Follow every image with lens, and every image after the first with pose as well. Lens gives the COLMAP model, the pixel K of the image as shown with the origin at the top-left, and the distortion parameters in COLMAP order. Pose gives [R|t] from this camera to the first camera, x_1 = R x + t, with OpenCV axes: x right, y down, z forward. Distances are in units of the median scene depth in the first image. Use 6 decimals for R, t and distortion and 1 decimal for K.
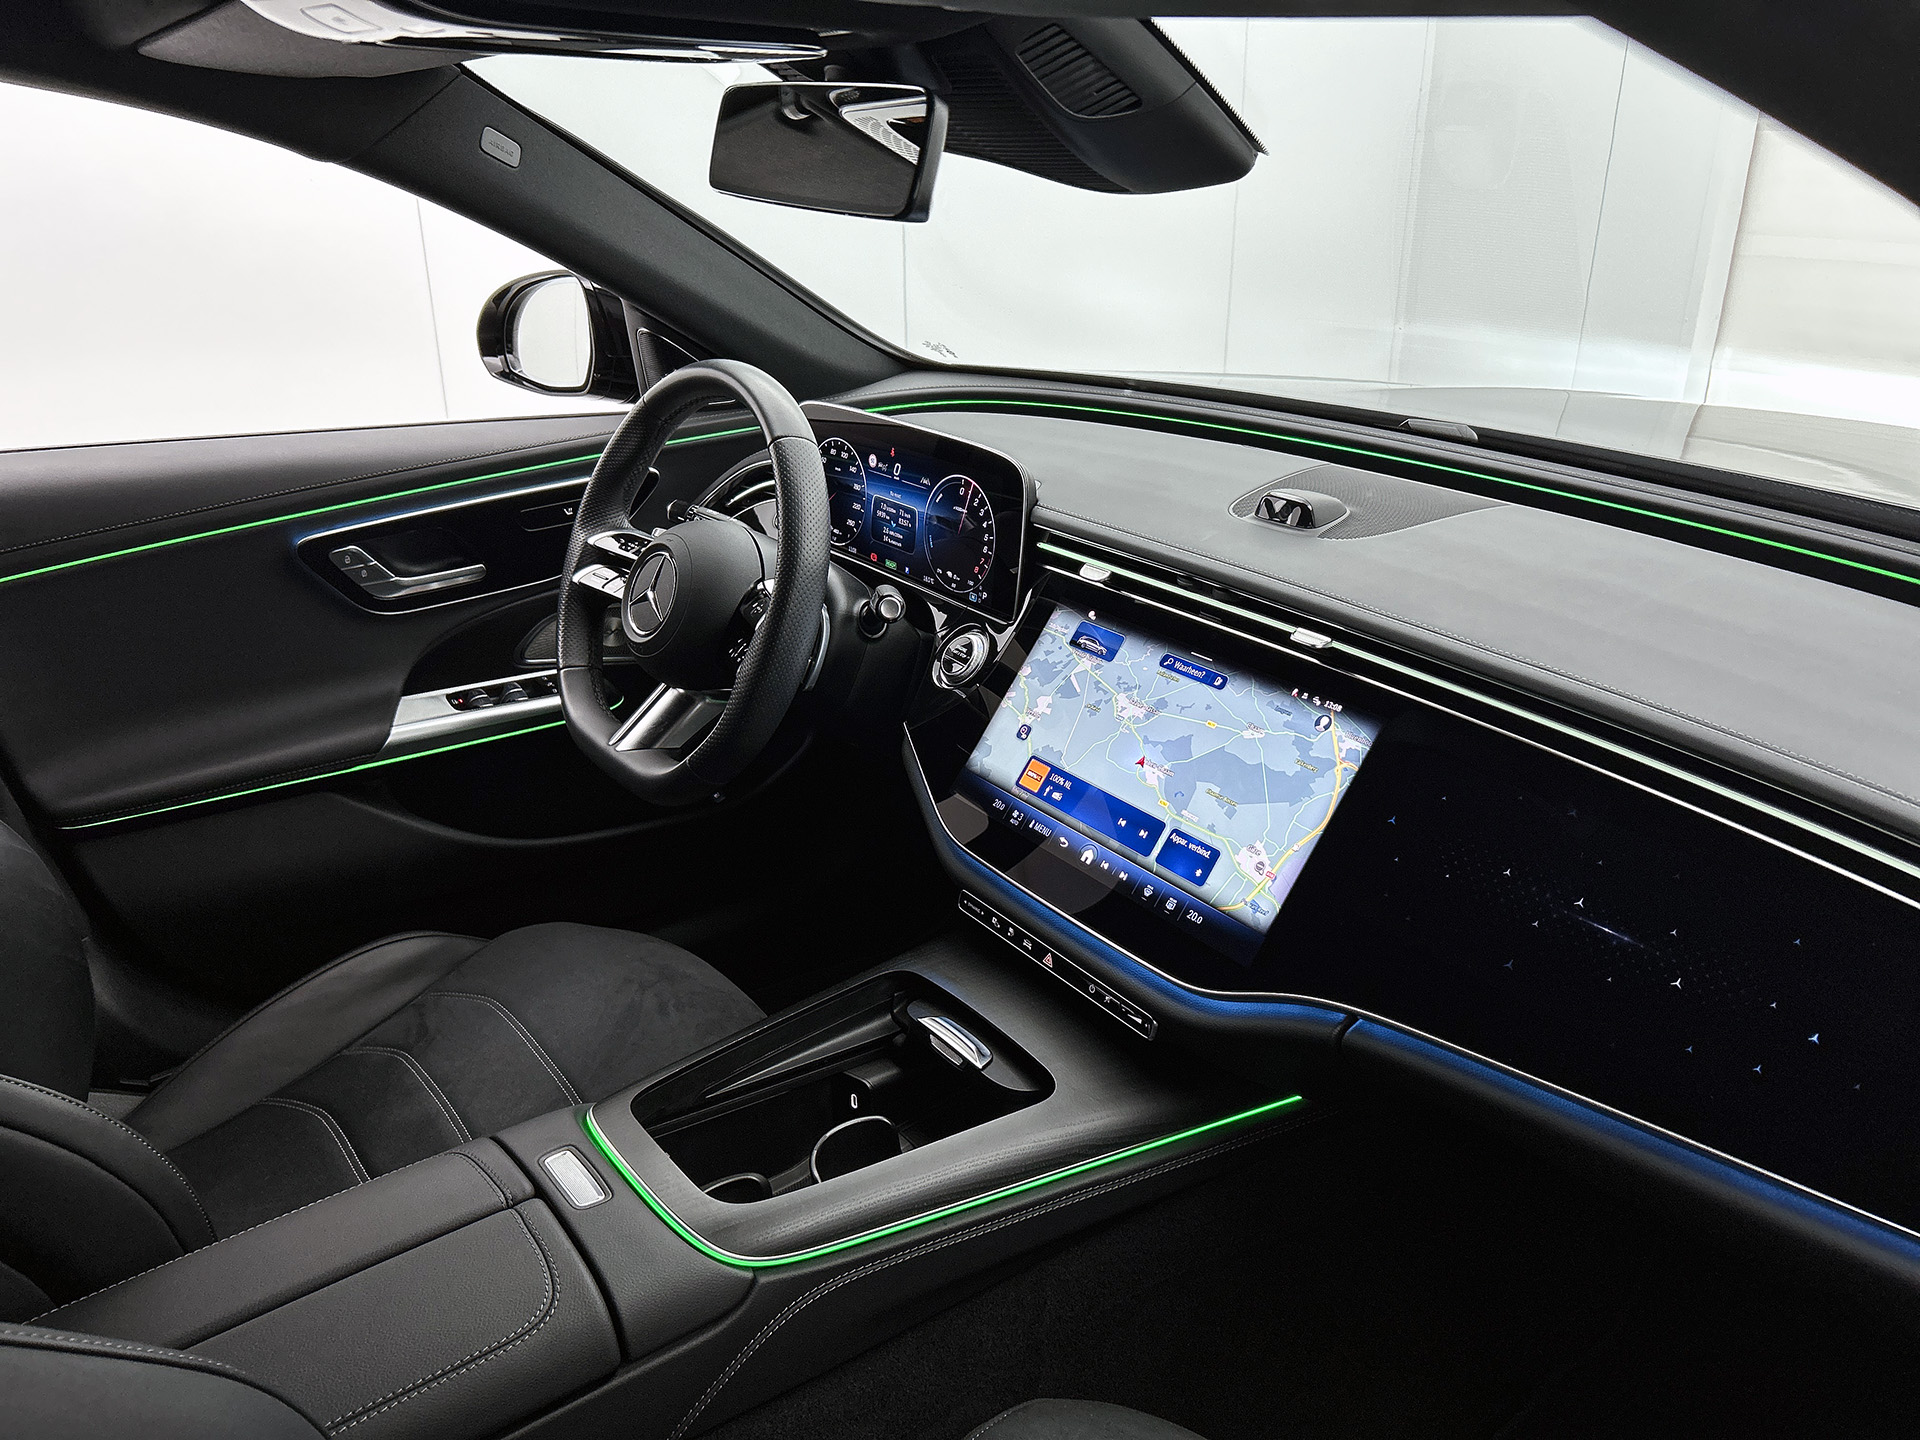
lens RADIAL K [[1475.6, 0, 960.0], [0, 1475.6, 720.0], [0, 0, 1]] dist [0.065113, -0.129838]
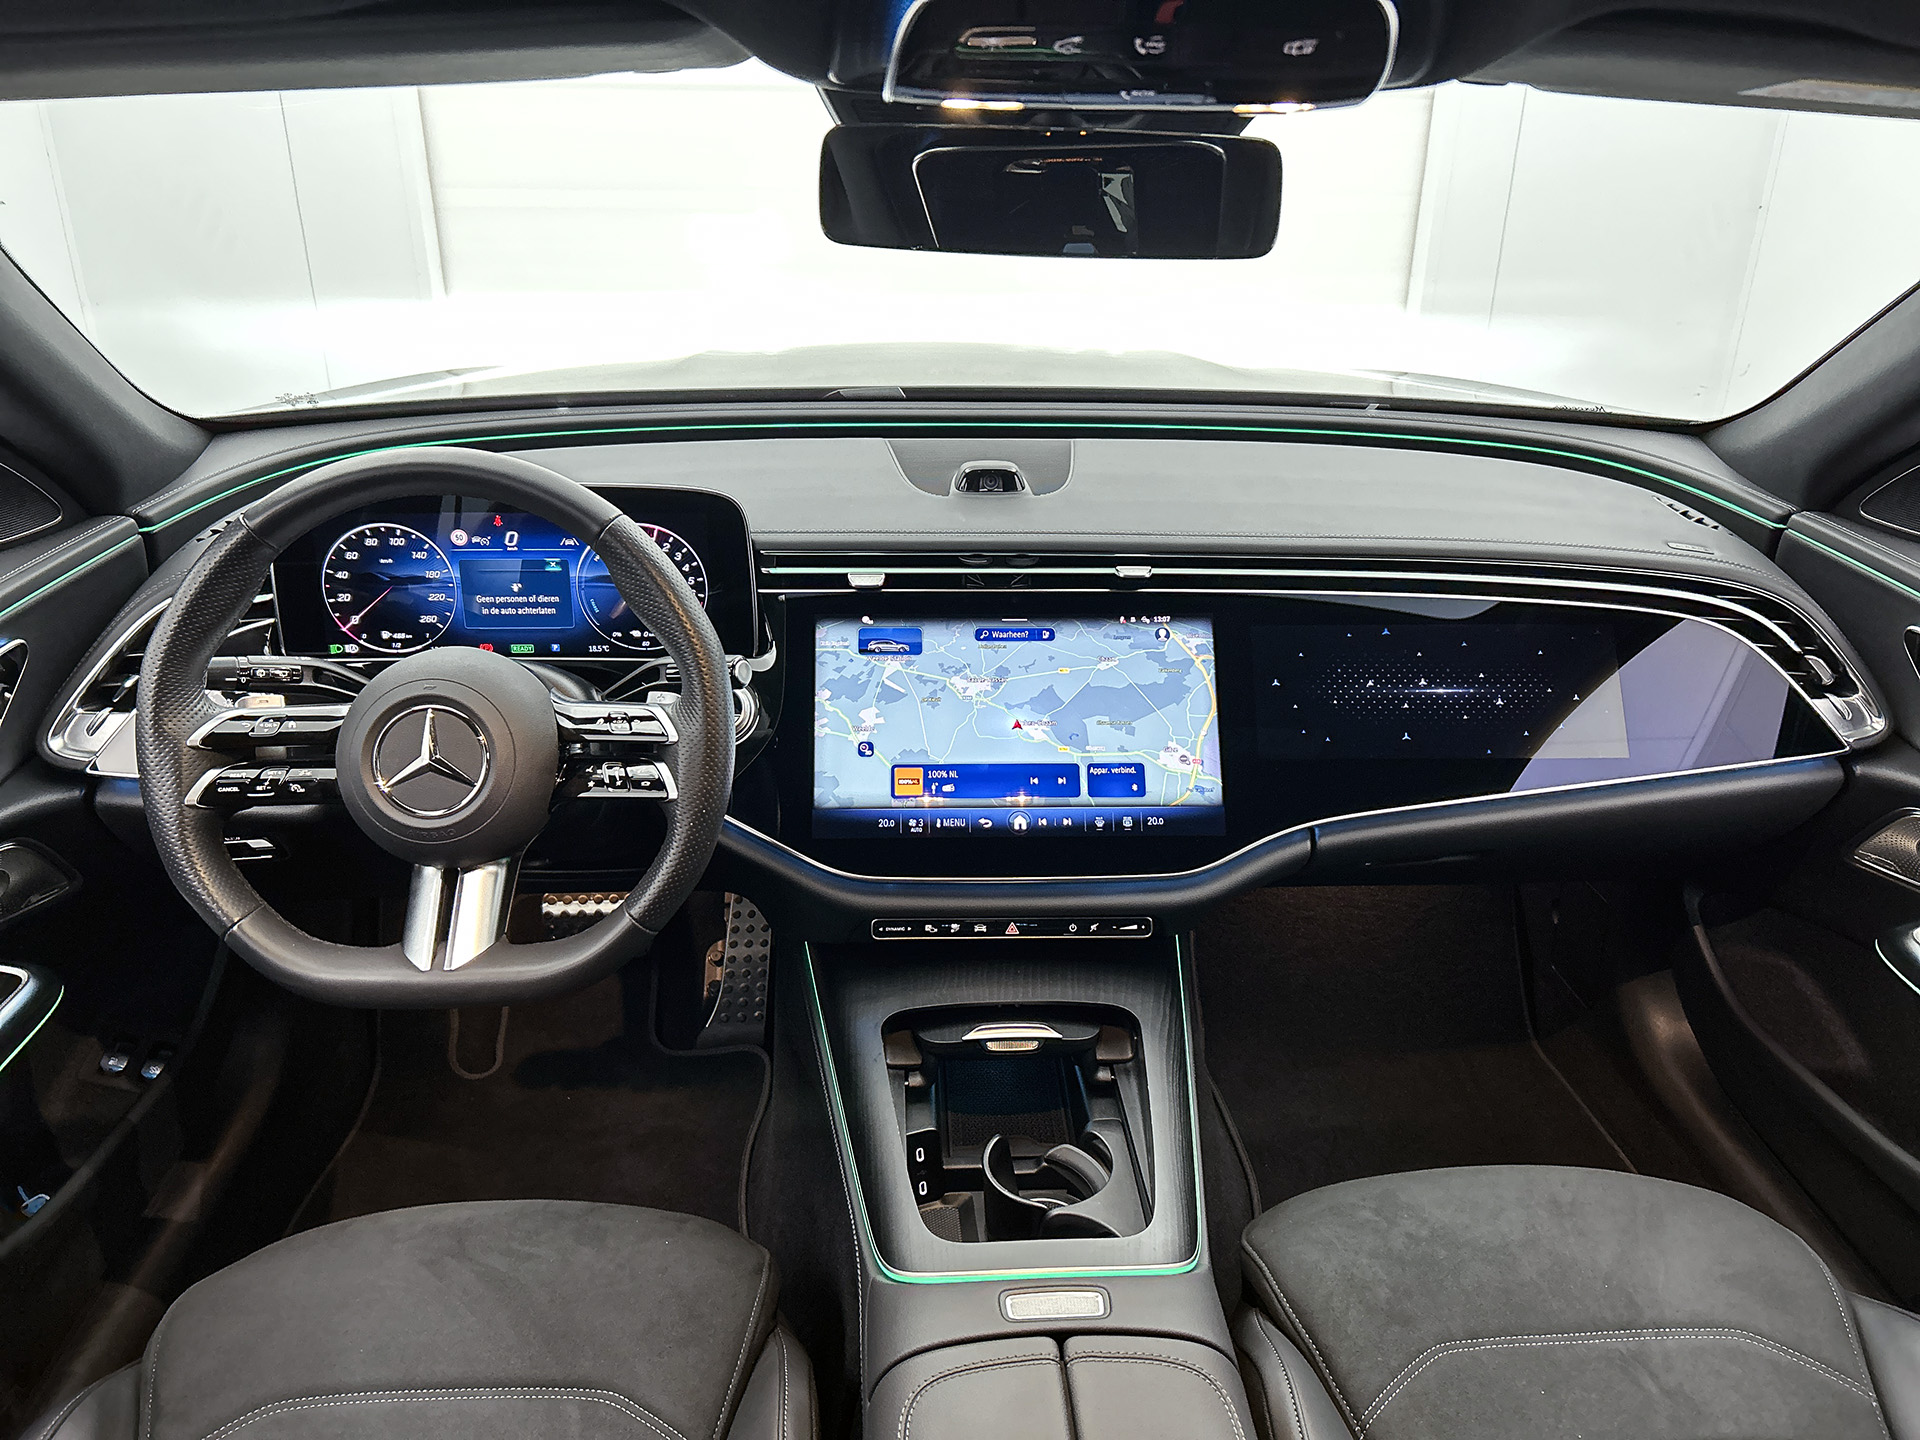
lens RADIAL K [[1459.7, 0, 1020.3], [0, 1459.7, 725.2], [0, 0, 1]] dist [-0.015967, -0.011228]
pose [[0.526784, -0.334554, 0.781391, -0.702668], [0.295949, 0.933955, 0.200357, -0.182941], [-0.796814, 0.125707, 0.591003, 0.346339]]
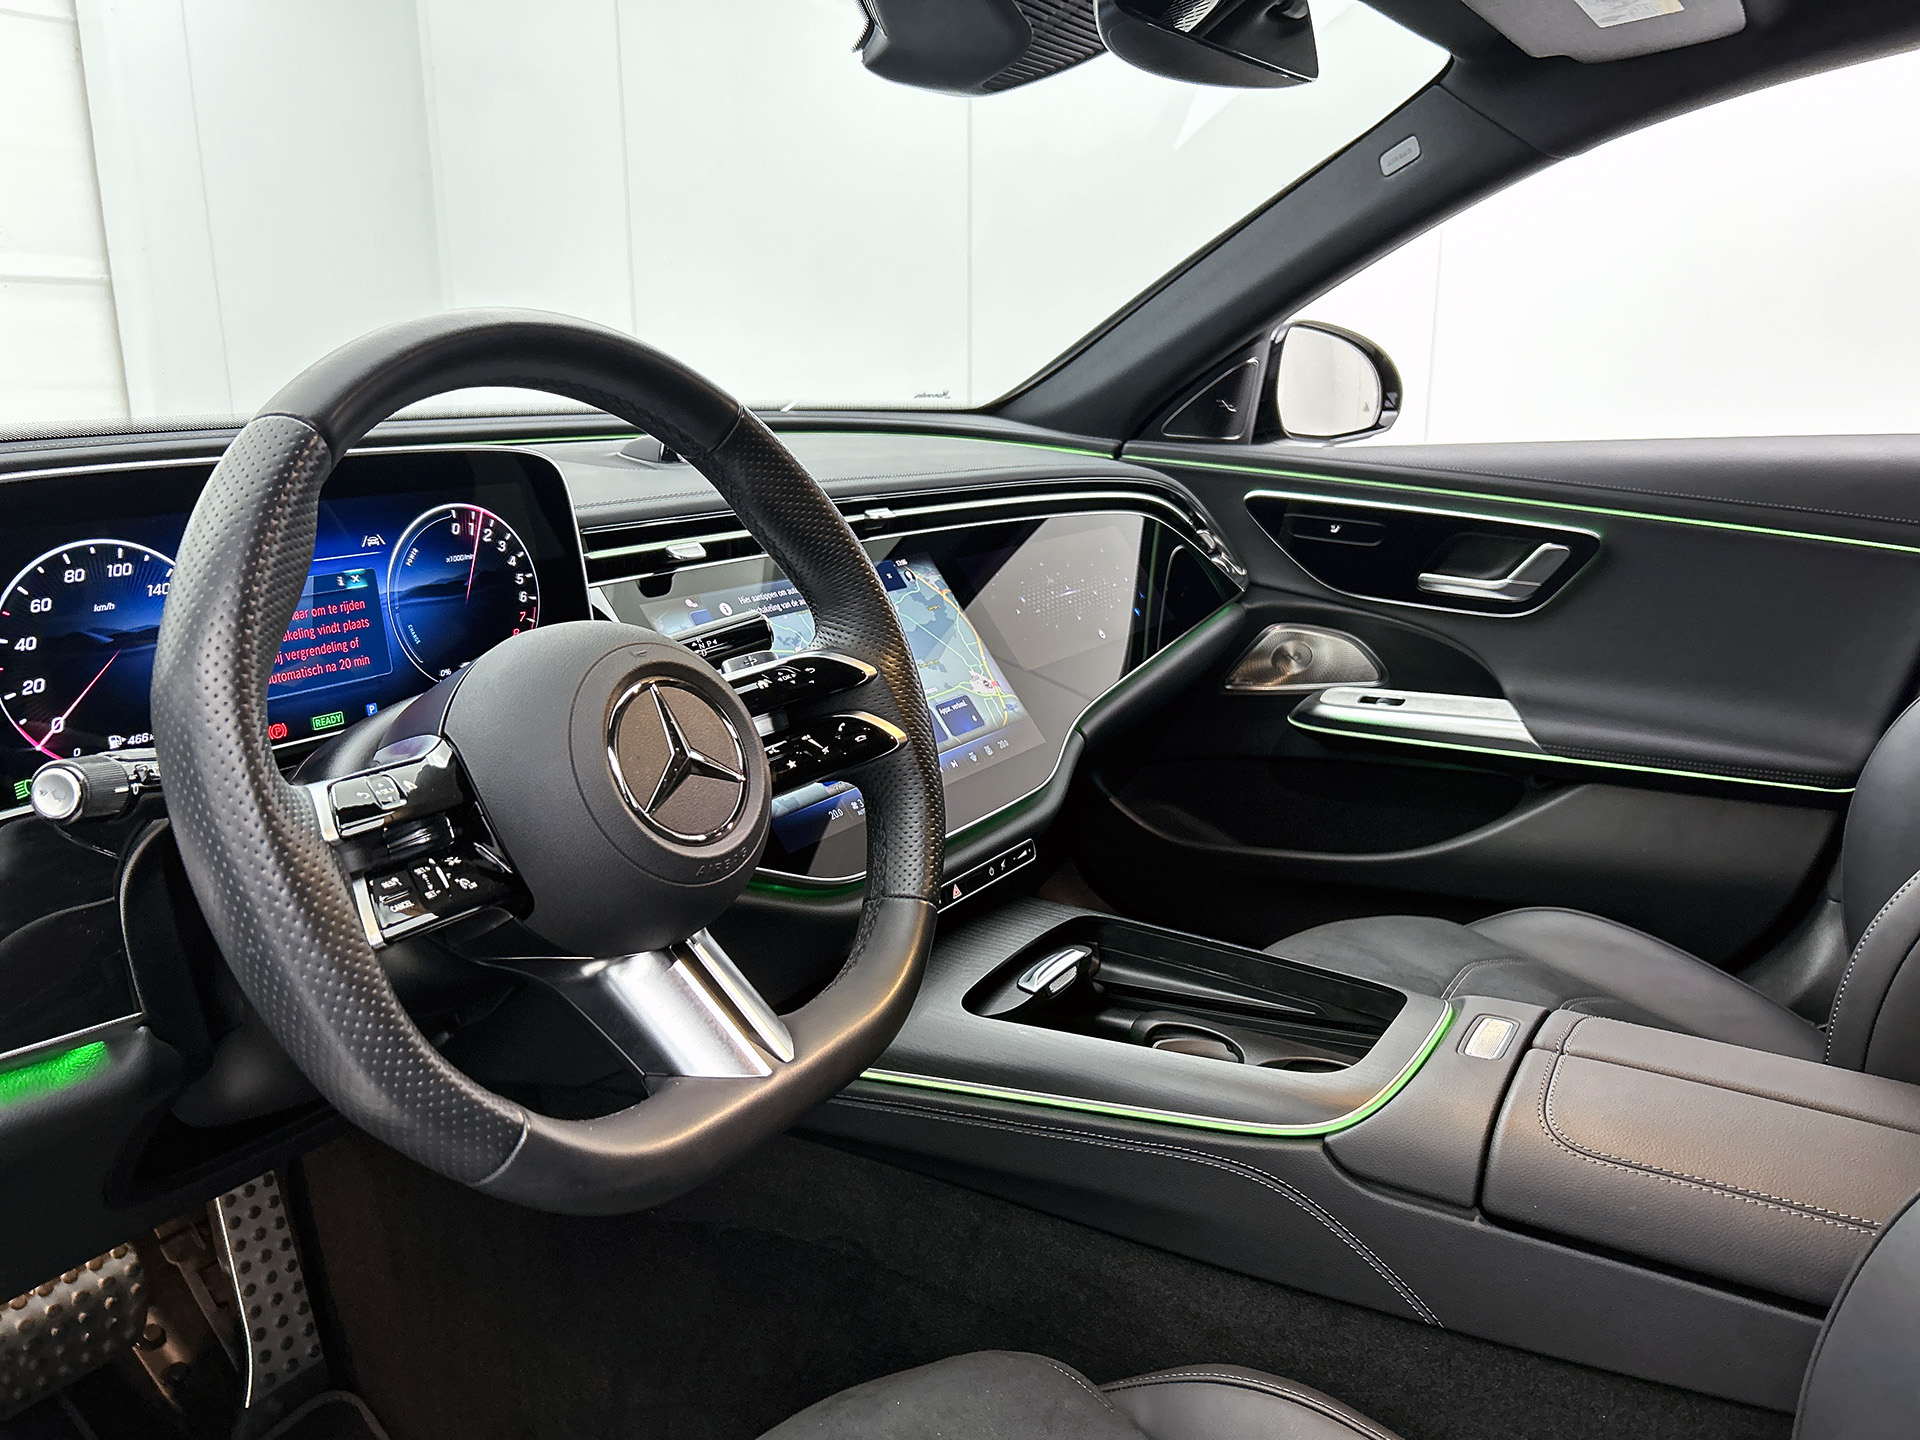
lens RADIAL K [[1459.7, 0, 1020.3], [0, 1459.7, 725.2], [0, 0, 1]] dist [-0.015967, -0.011228]
pose [[-0.391357, -0.230539, 0.890894, -0.763574], [0.340875, 0.862927, 0.373044, -0.266798], [-0.854777, 0.449676, -0.259127, 1.142495]]
